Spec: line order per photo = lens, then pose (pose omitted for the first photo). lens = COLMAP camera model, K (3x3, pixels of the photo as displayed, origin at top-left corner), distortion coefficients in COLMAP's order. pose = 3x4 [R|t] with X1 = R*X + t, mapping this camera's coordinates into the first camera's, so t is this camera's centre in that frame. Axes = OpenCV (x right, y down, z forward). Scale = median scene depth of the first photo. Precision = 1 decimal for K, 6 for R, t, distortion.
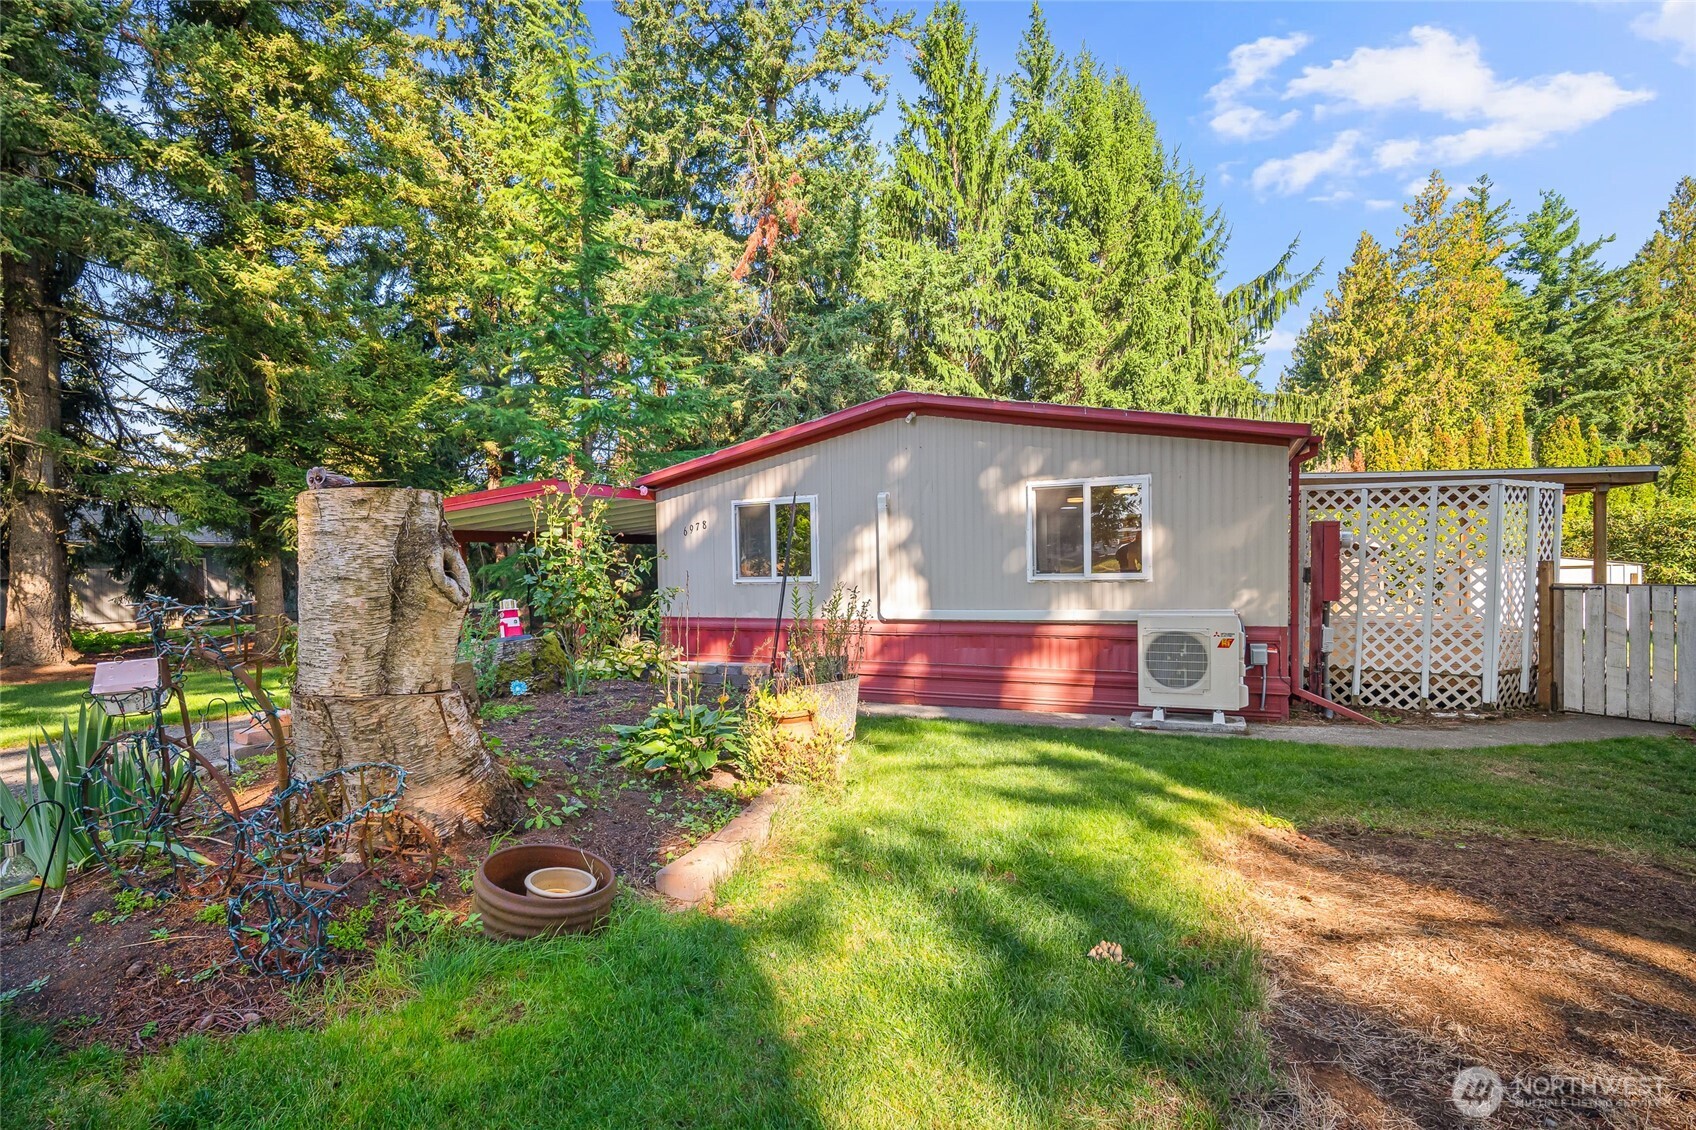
lens RADIAL K [[788.7, 0, 835.3], [0, 788.7, 583.2], [0, 0, 1]] dist [-0.014869, 0.006174]
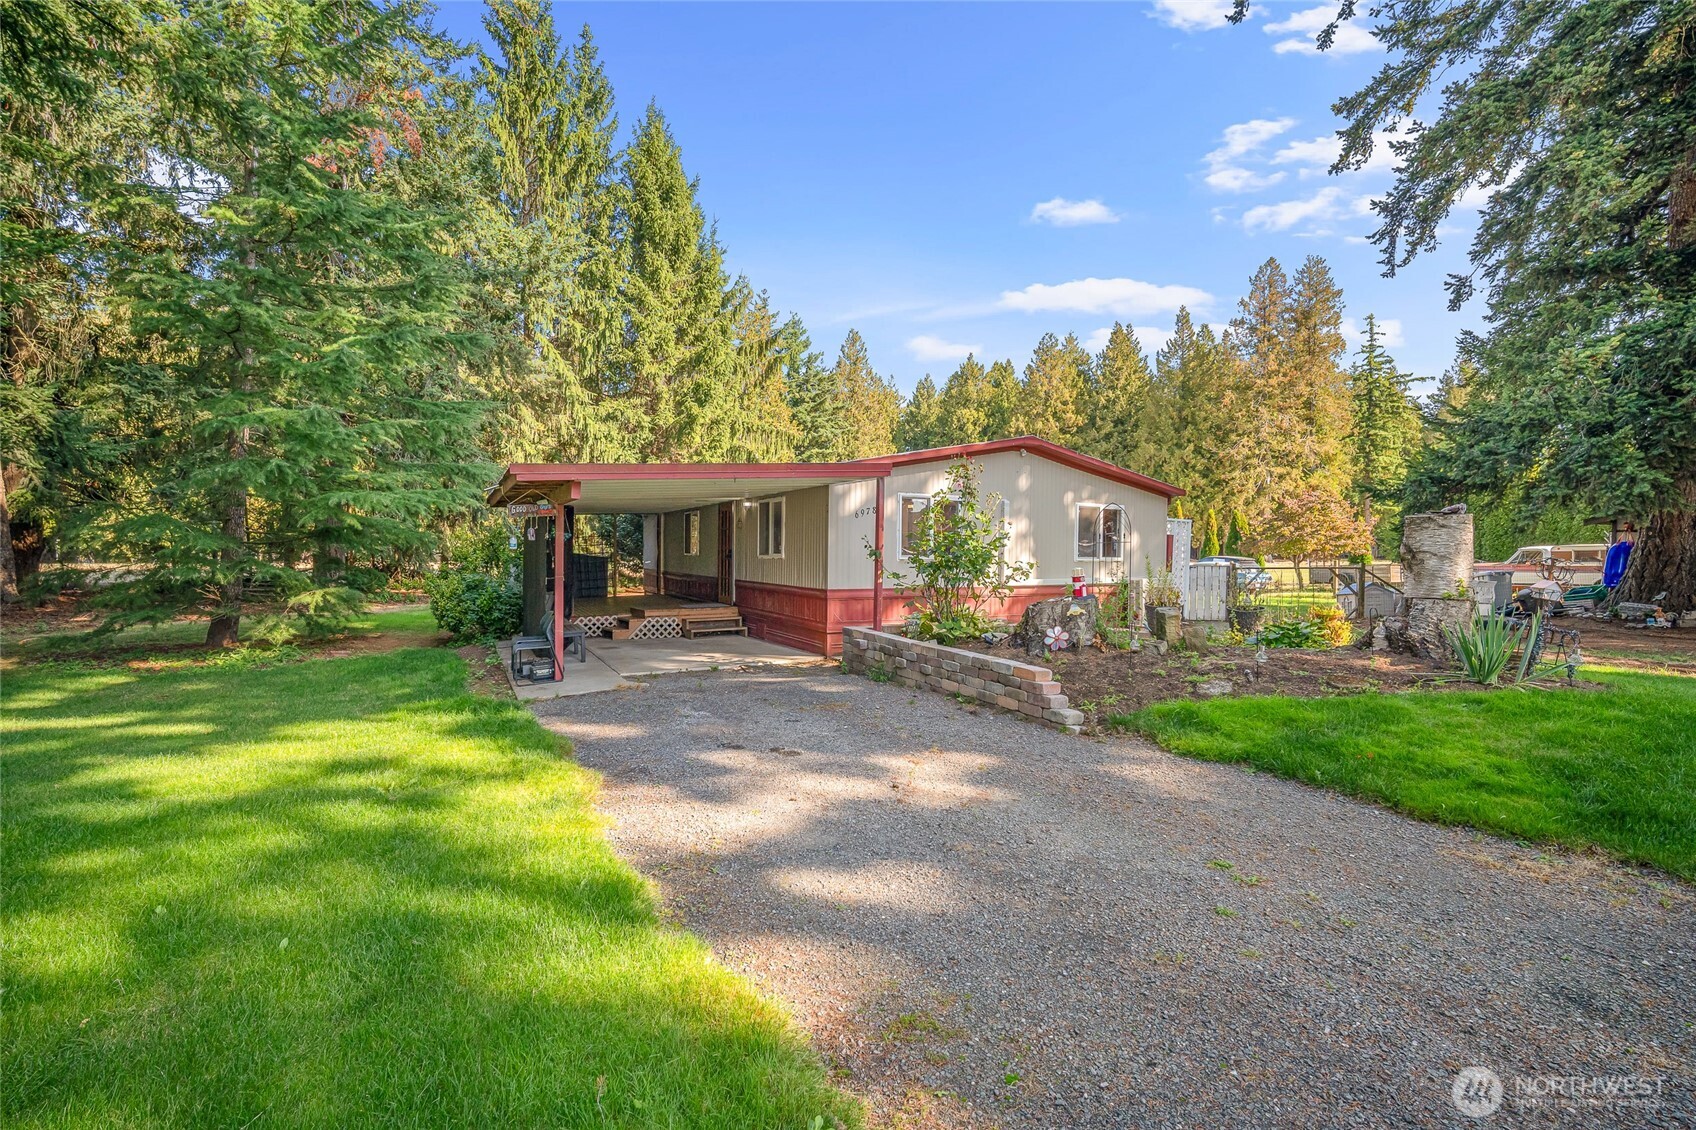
lens RADIAL K [[747.2, 0, 845.8], [0, 747.2, 556.4], [0, 0, 1]] dist [-0.011965, 0.004807]
pose [[0.598639, 0.022028, 0.800716, -0.418132], [-0.006889, 0.999726, -0.022353, 0.008666], [-0.800990, 0.007866, 0.598627, 0.138143]]
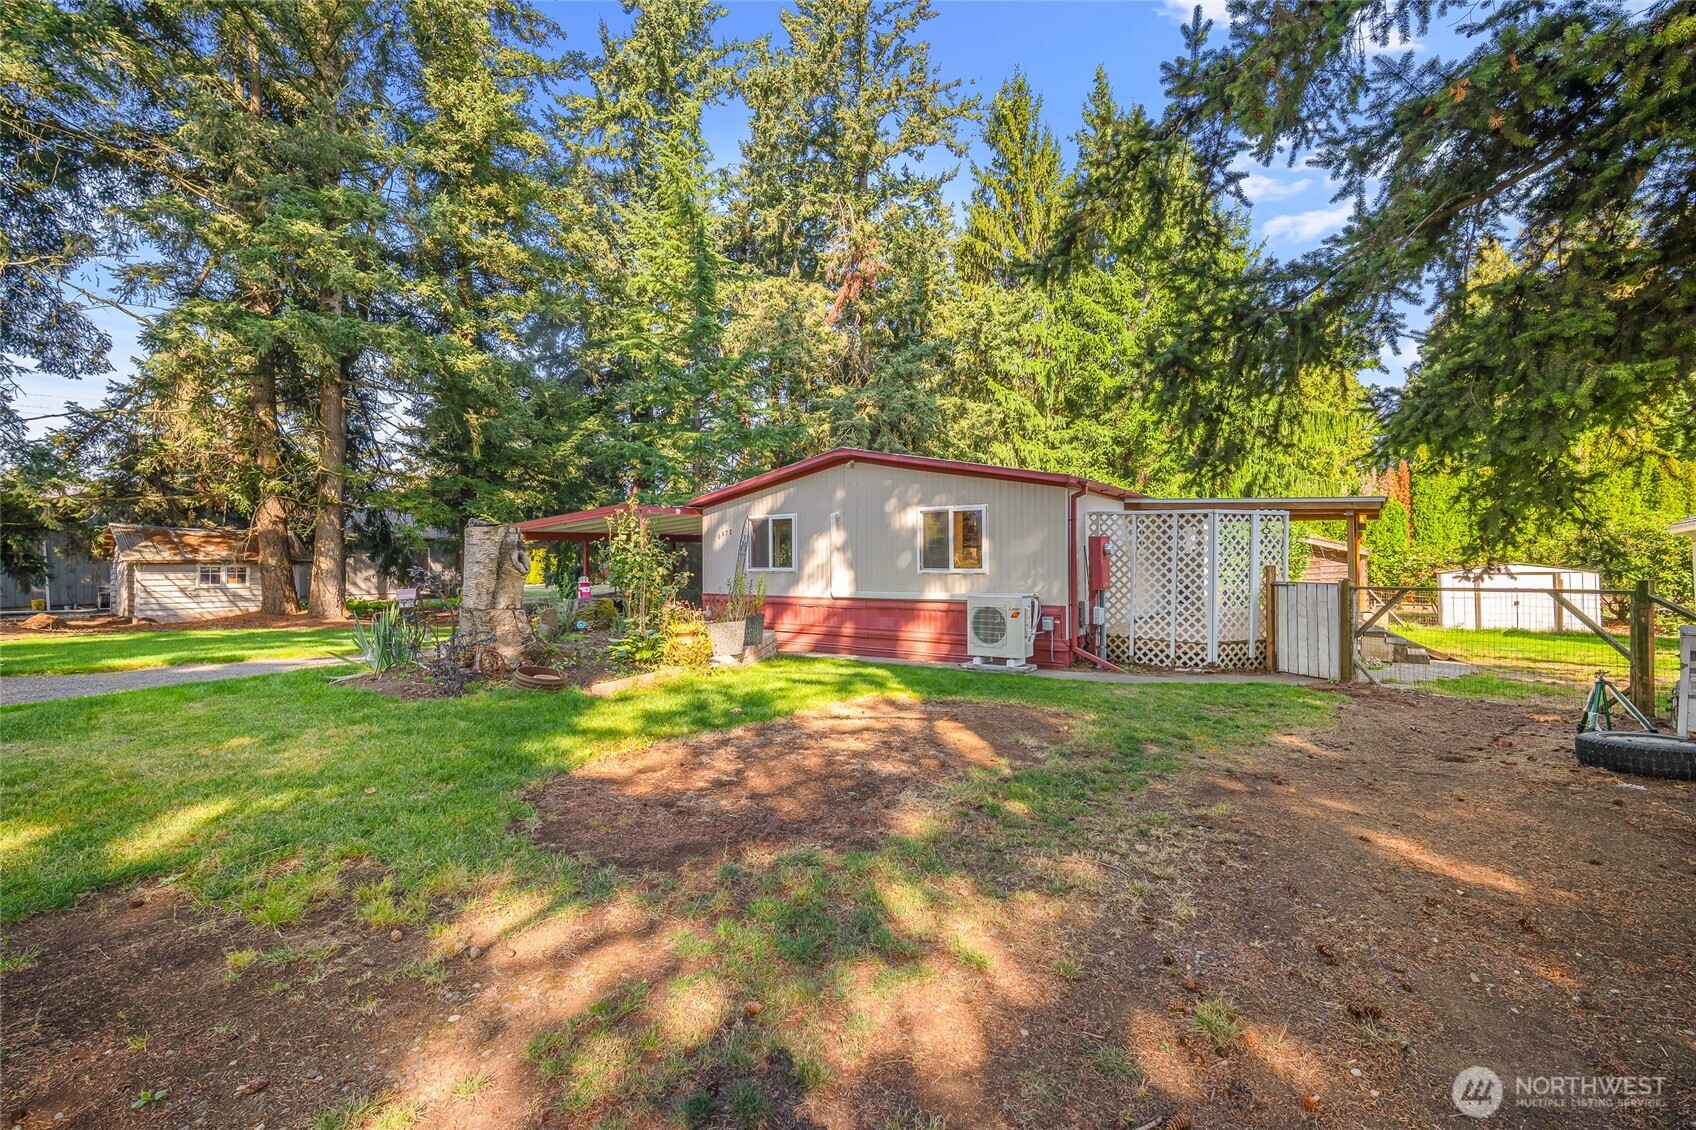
lens RADIAL K [[754.6, 0, 846.3], [0, 754.6, 549.6], [0, 0, 1]] dist [-0.014127, 0.005318]
pose [[0.985499, 0.014203, -0.169086, 0.109613], [-0.020325, 0.999197, -0.034533, 0.001529], [0.168459, 0.037469, 0.984996, -0.137881]]
